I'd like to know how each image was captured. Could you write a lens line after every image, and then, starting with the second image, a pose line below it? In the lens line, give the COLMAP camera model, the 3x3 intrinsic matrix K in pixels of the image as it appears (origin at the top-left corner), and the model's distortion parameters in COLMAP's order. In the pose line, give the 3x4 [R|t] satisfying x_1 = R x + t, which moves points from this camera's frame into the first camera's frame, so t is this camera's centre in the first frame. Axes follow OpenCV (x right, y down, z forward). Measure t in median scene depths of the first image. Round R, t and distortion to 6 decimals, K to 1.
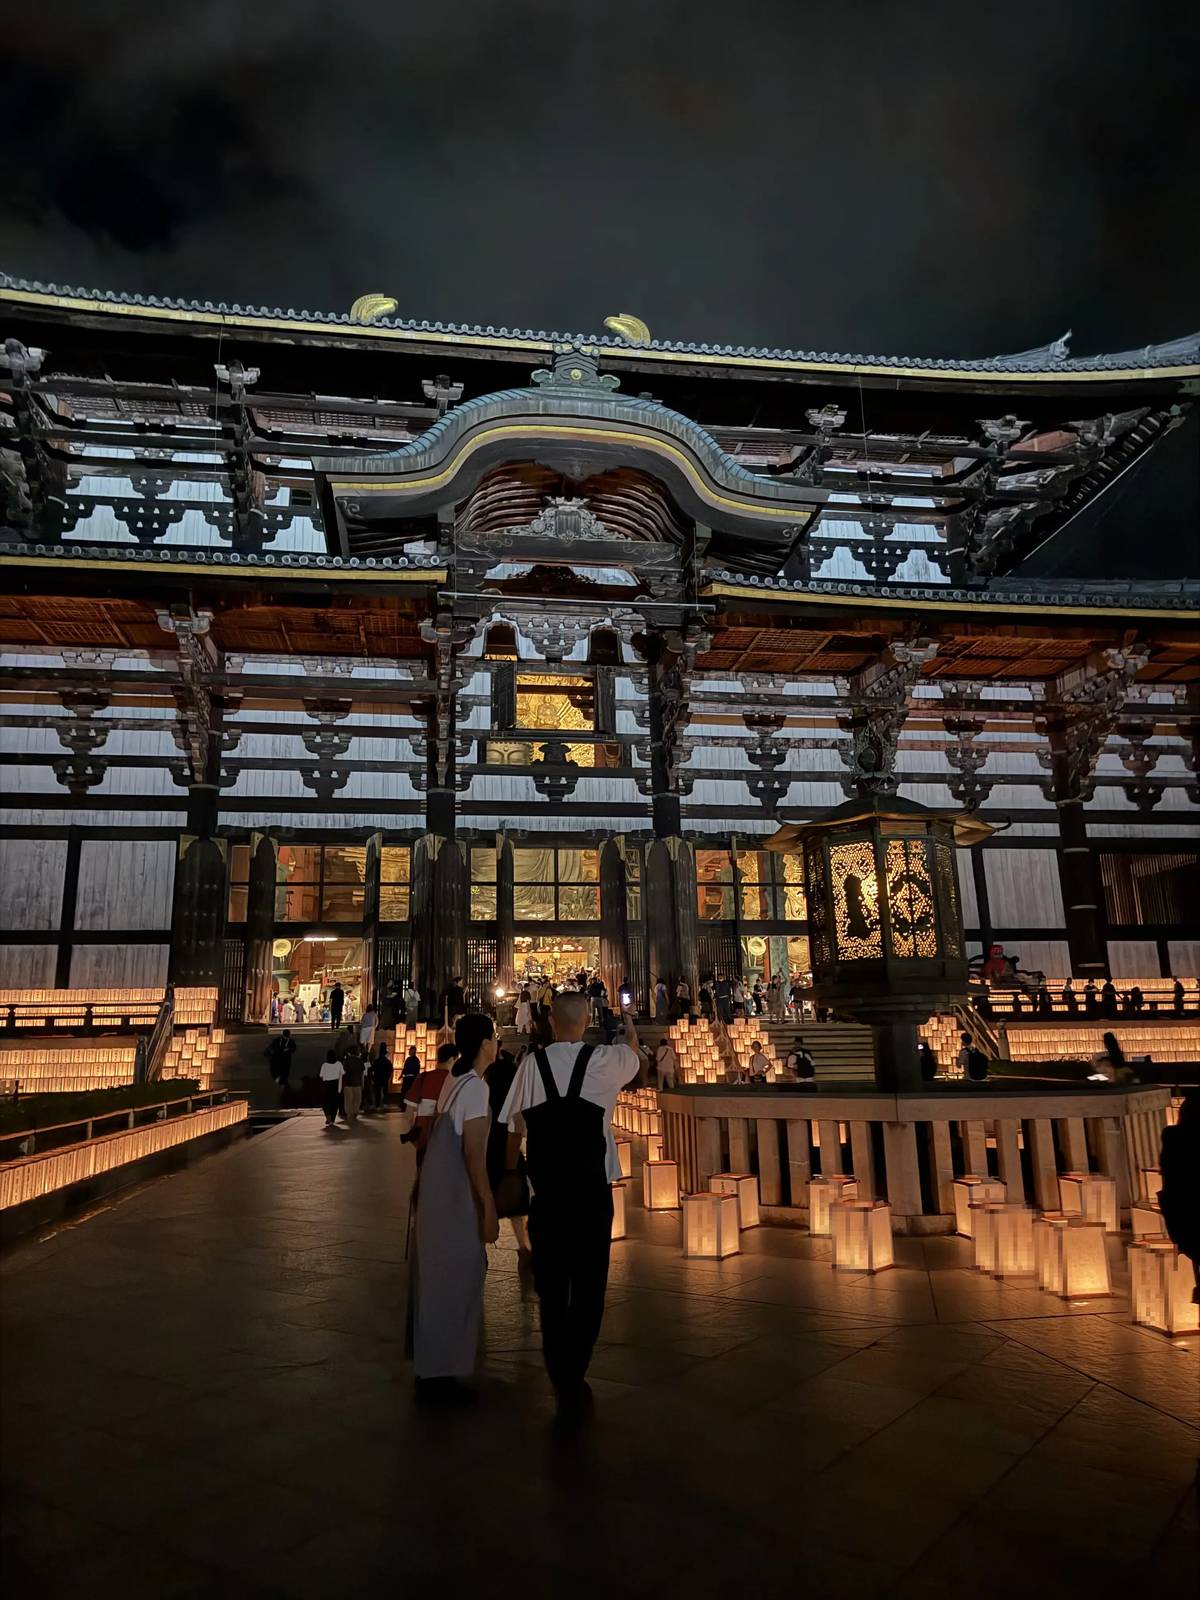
lens RADIAL K [[1116.7, 0, 597.5], [0, 1116.7, 794.1], [0, 0, 1]] dist [0.196315, -0.359528]
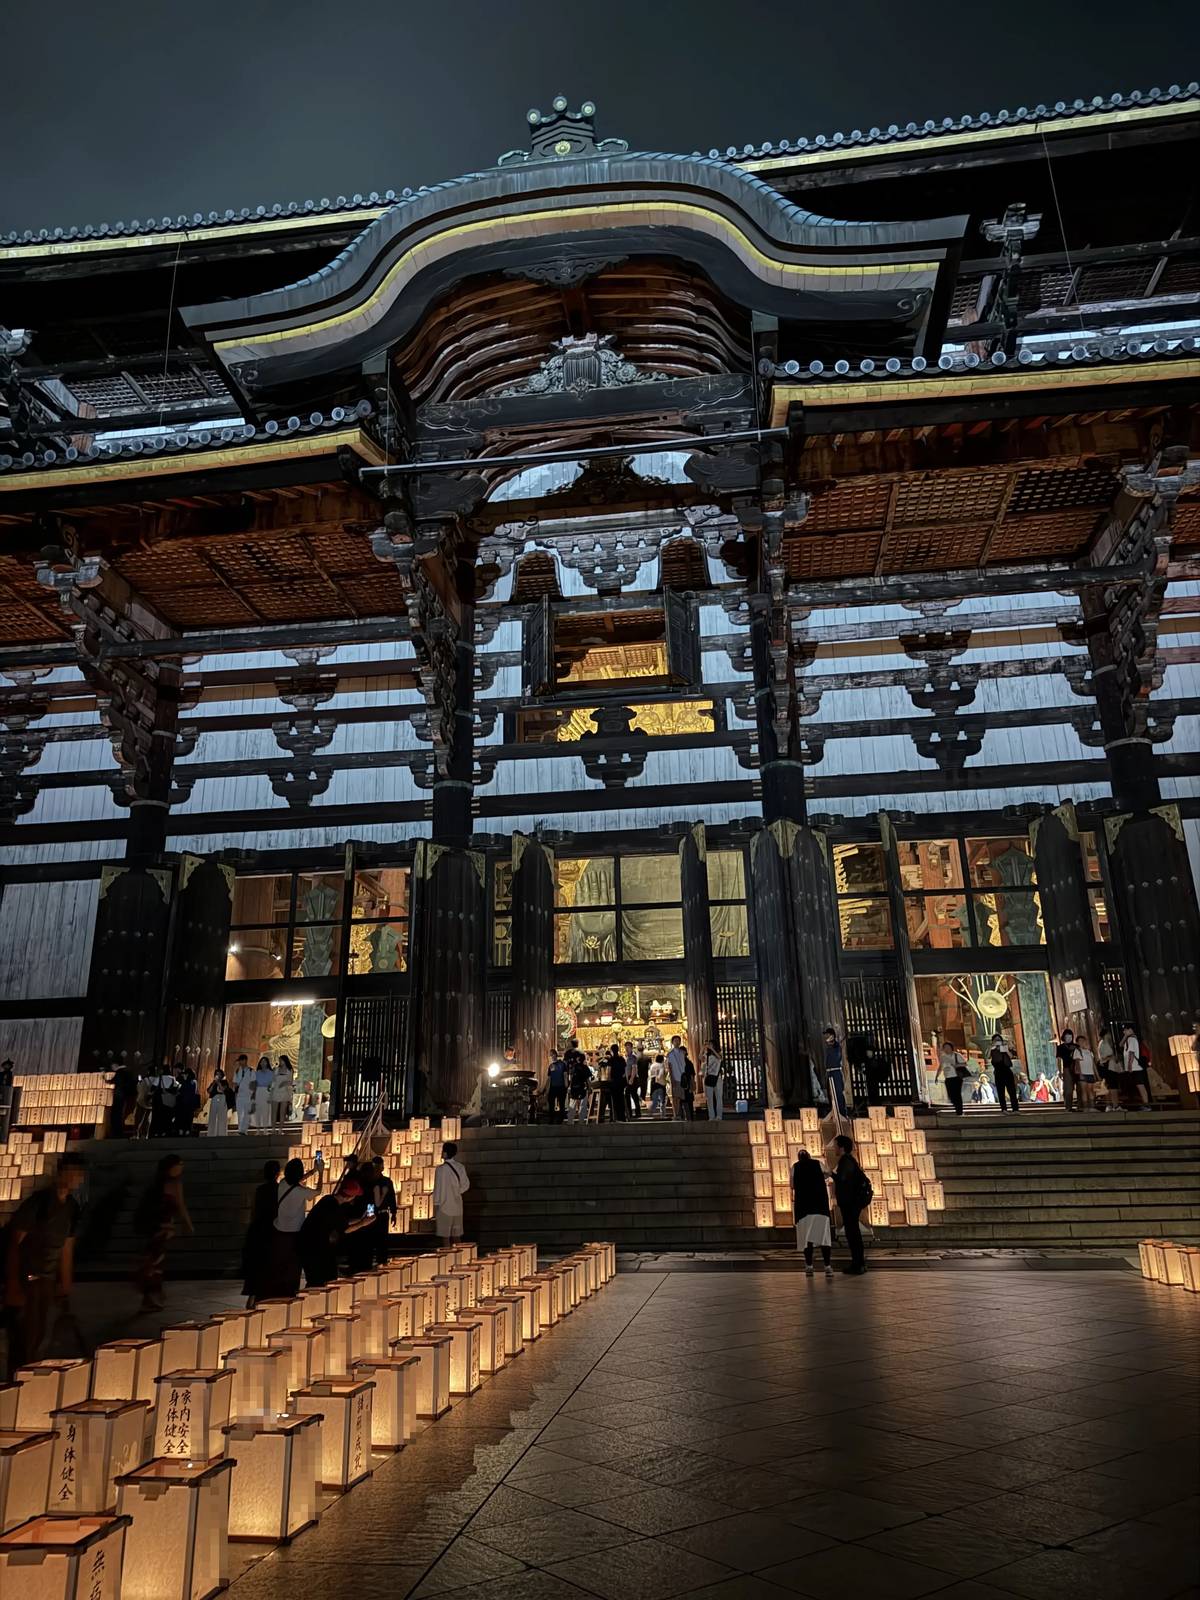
lens RADIAL K [[1116.7, 0, 597.5], [0, 1116.7, 794.1], [0, 0, 1]] dist [0.196315, -0.359528]
pose [[0.959379, -0.089927, -0.267404, 0.136220], [0.066458, 0.993201, -0.095576, 0.075487], [0.274181, 0.073923, 0.958833, 0.342488]]
